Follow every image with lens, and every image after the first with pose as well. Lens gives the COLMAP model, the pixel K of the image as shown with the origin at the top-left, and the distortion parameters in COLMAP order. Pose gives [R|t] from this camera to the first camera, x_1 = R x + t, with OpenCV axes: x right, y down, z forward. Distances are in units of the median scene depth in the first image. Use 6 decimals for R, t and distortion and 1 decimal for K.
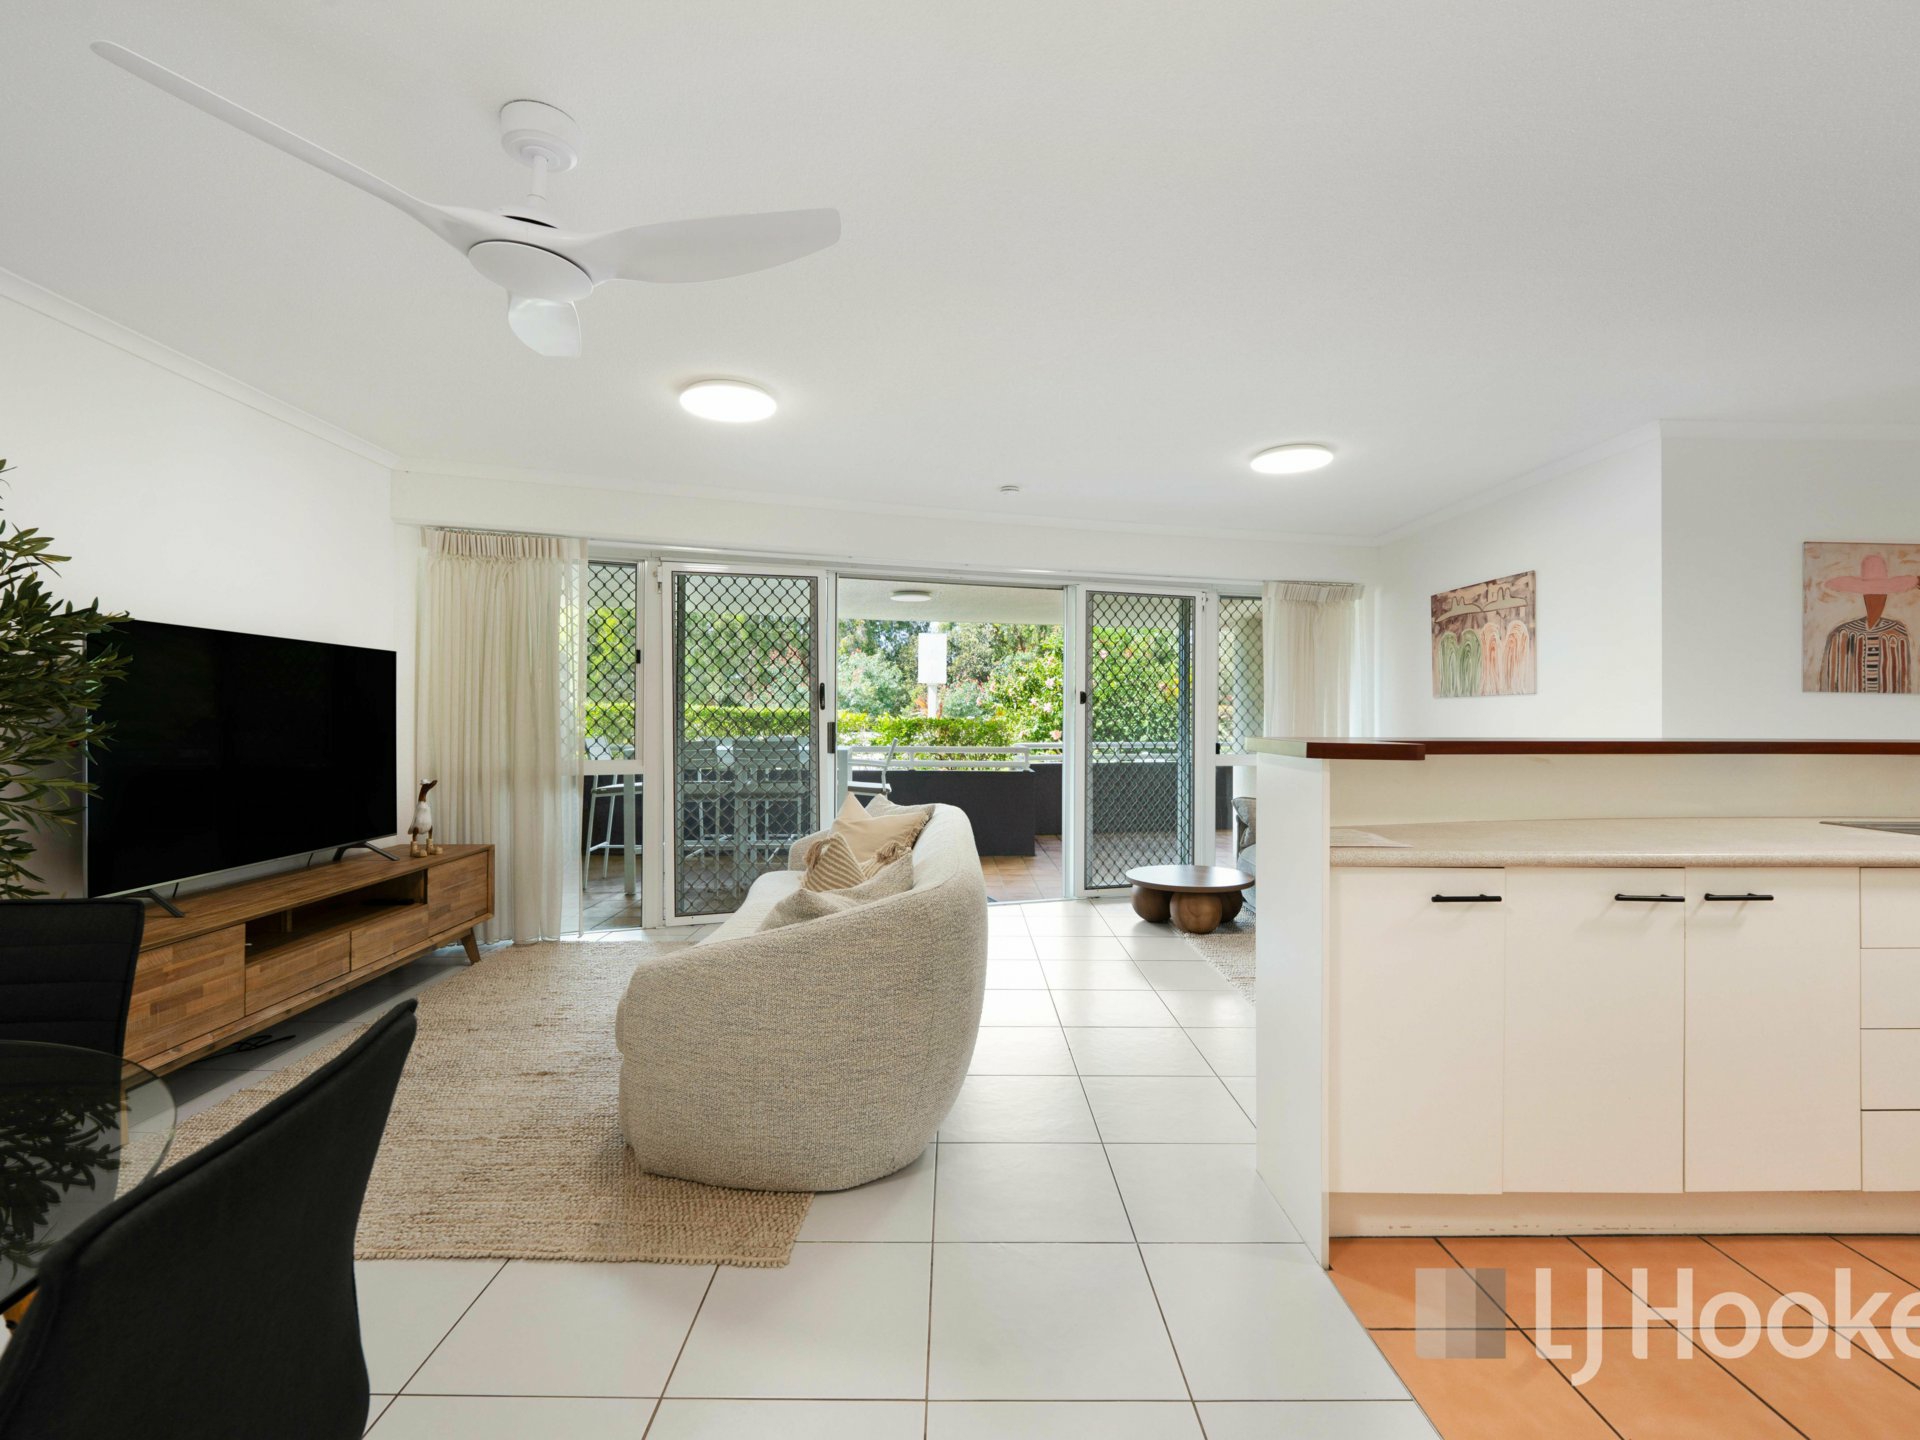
lens RADIAL K [[877.4, 0, 961.8], [0, 877.4, 714.2], [0, 0, 1]] dist [-0.004240, -0.004280]
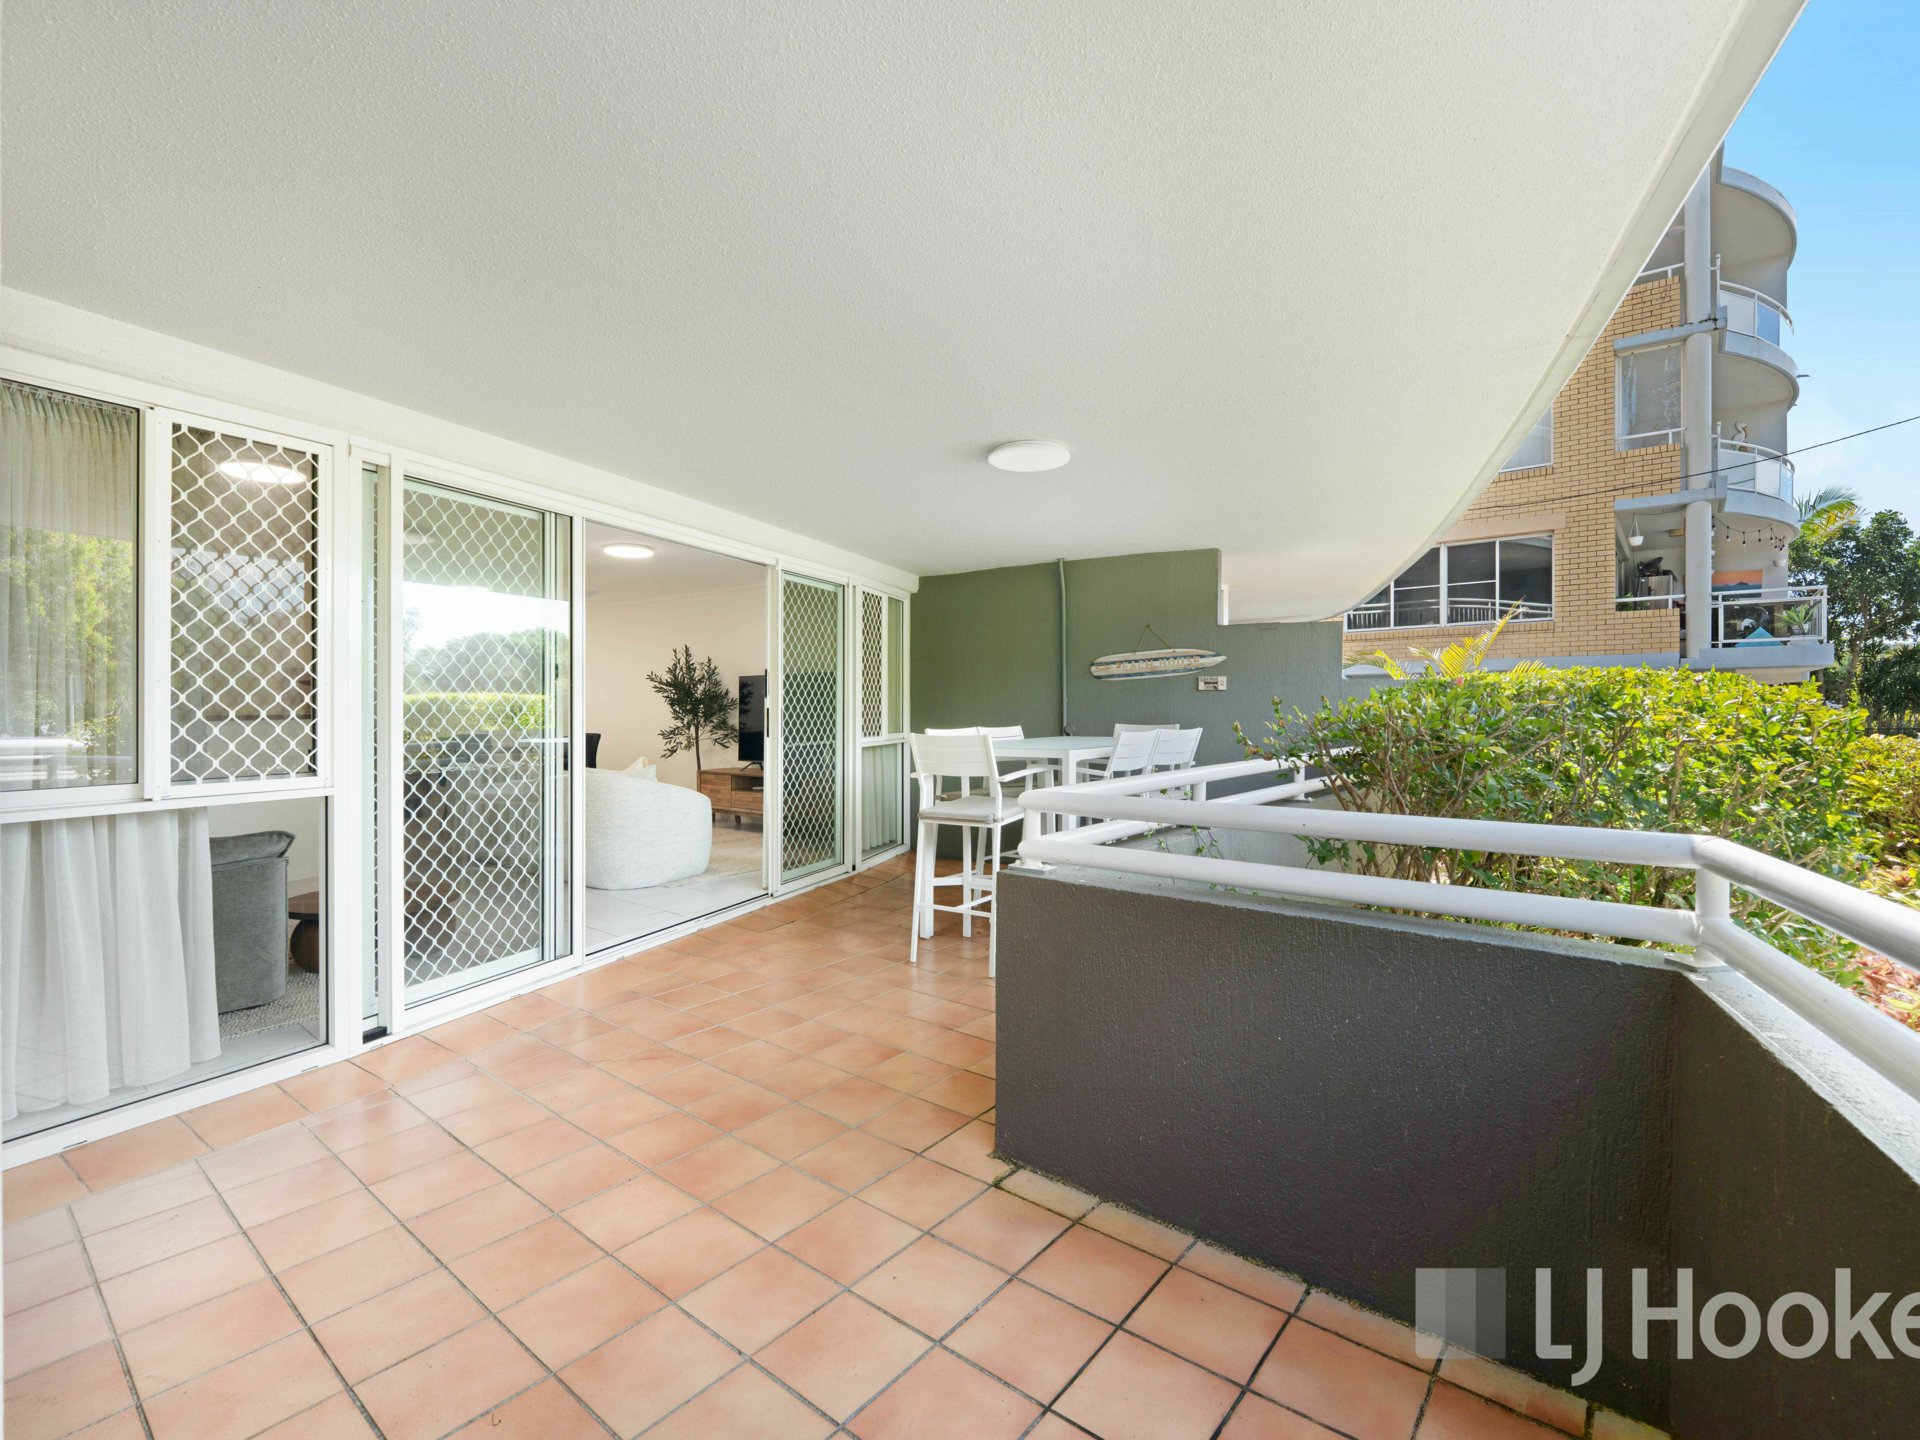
lens RADIAL K [[877.4, 0, 961.6], [0, 877.4, 710.6], [0, 0, 1]] dist [-0.004240, -0.004280]
pose [[-0.652272, 0.001170, -0.757984, 0.603114], [0.007627, 0.999958, -0.005020, 0.024687], [0.757946, -0.009056, -0.652254, 2.282952]]
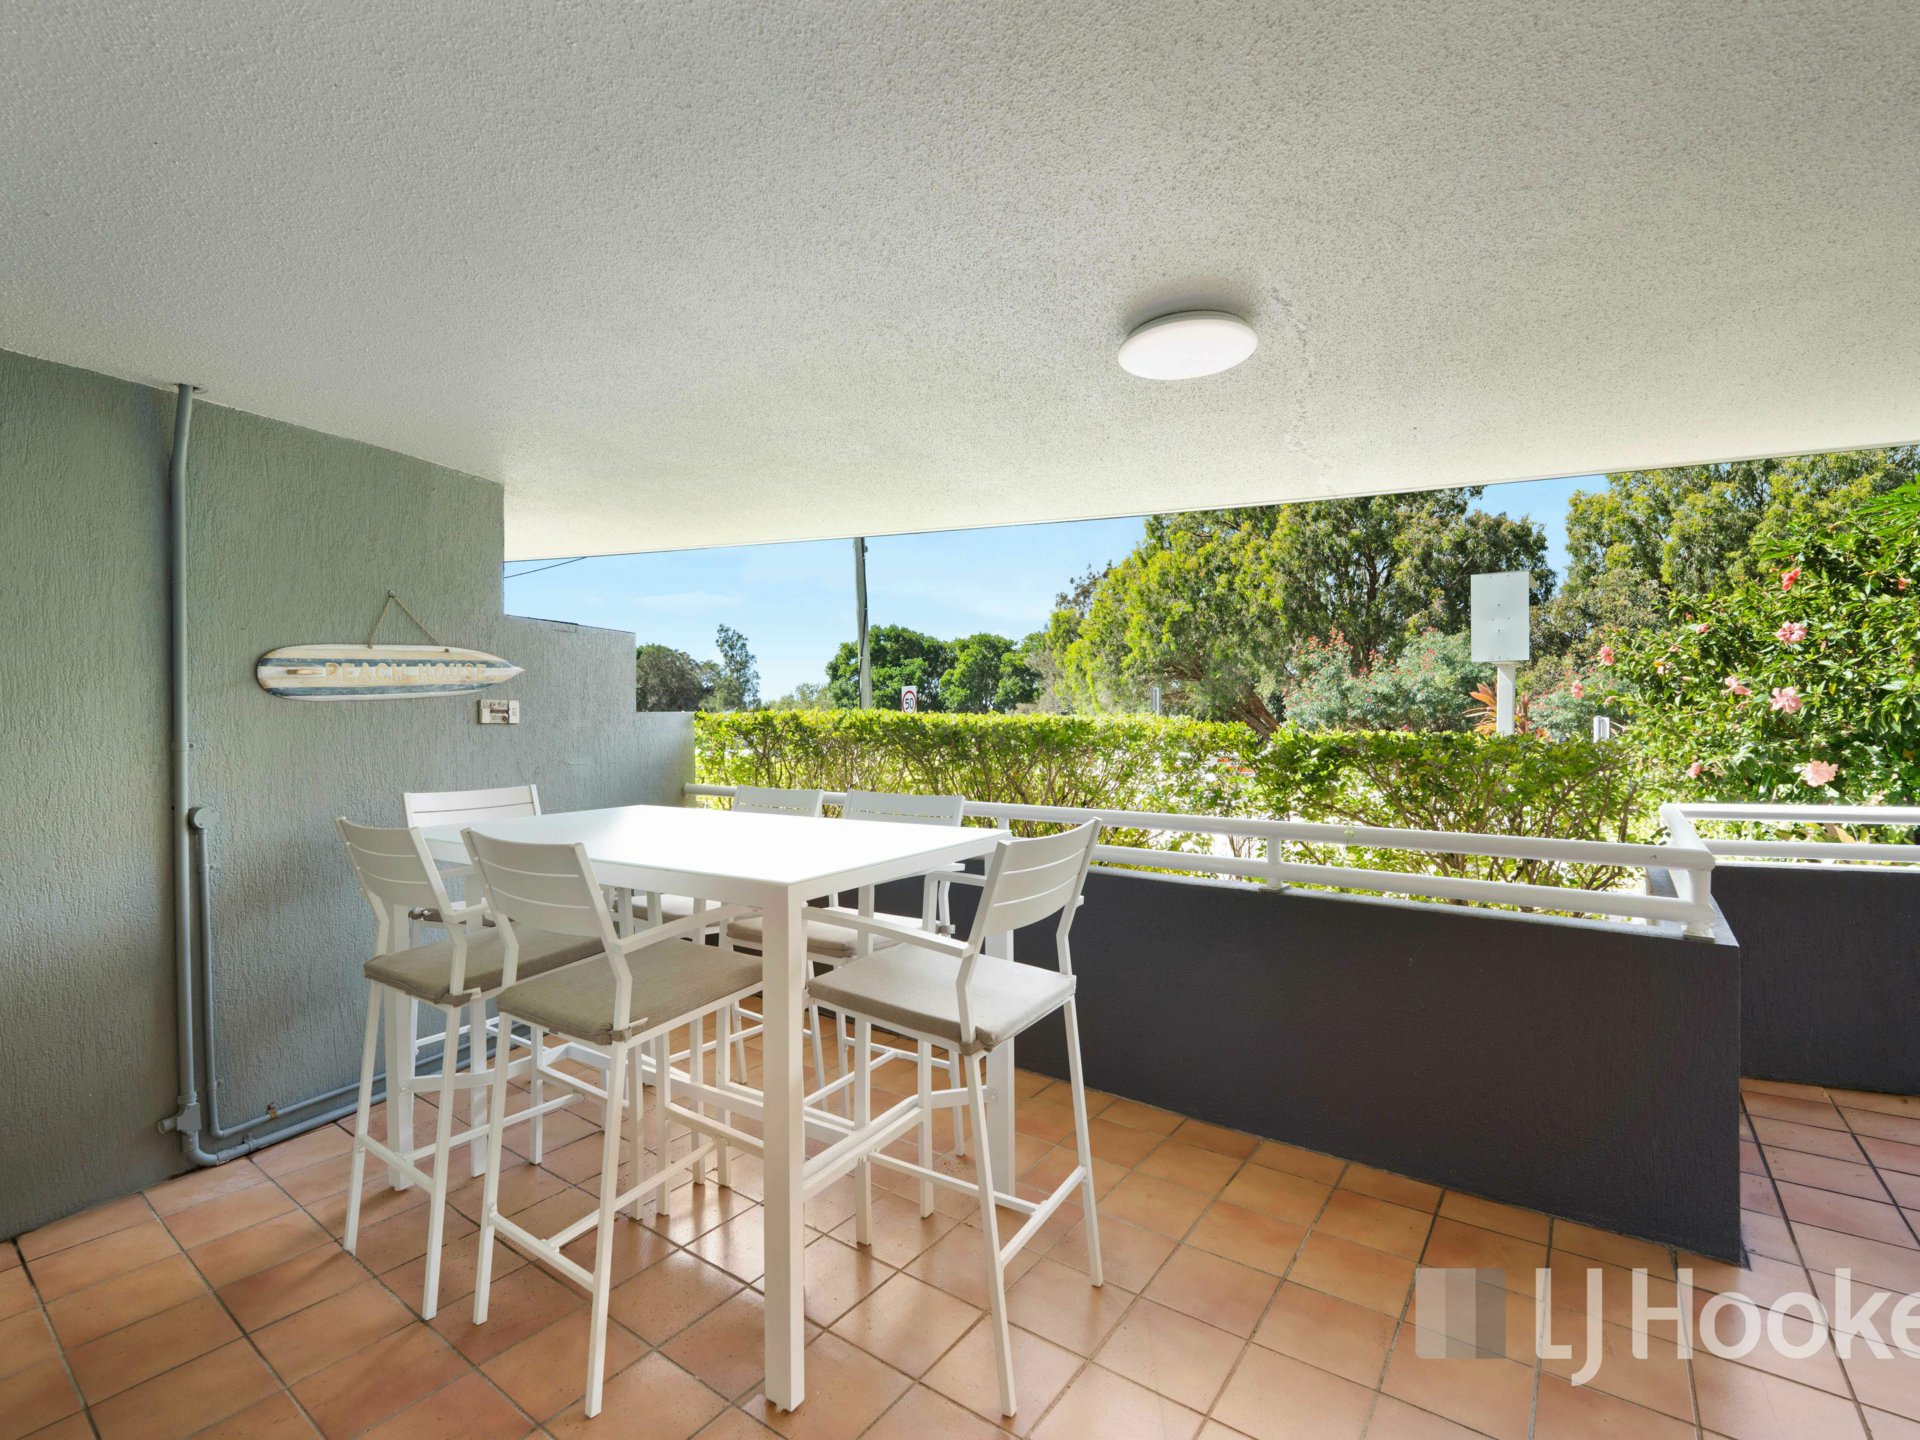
lens RADIAL K [[877.4, 0, 957.3], [0, 877.4, 721.3], [0, 0, 1]] dist [-0.004240, -0.004280]
pose [[0.796114, -0.008979, -0.605080, 0.106480], [0.013933, 0.999897, 0.003495, -0.011788], [0.604986, -0.011213, 0.796157, 1.253802]]
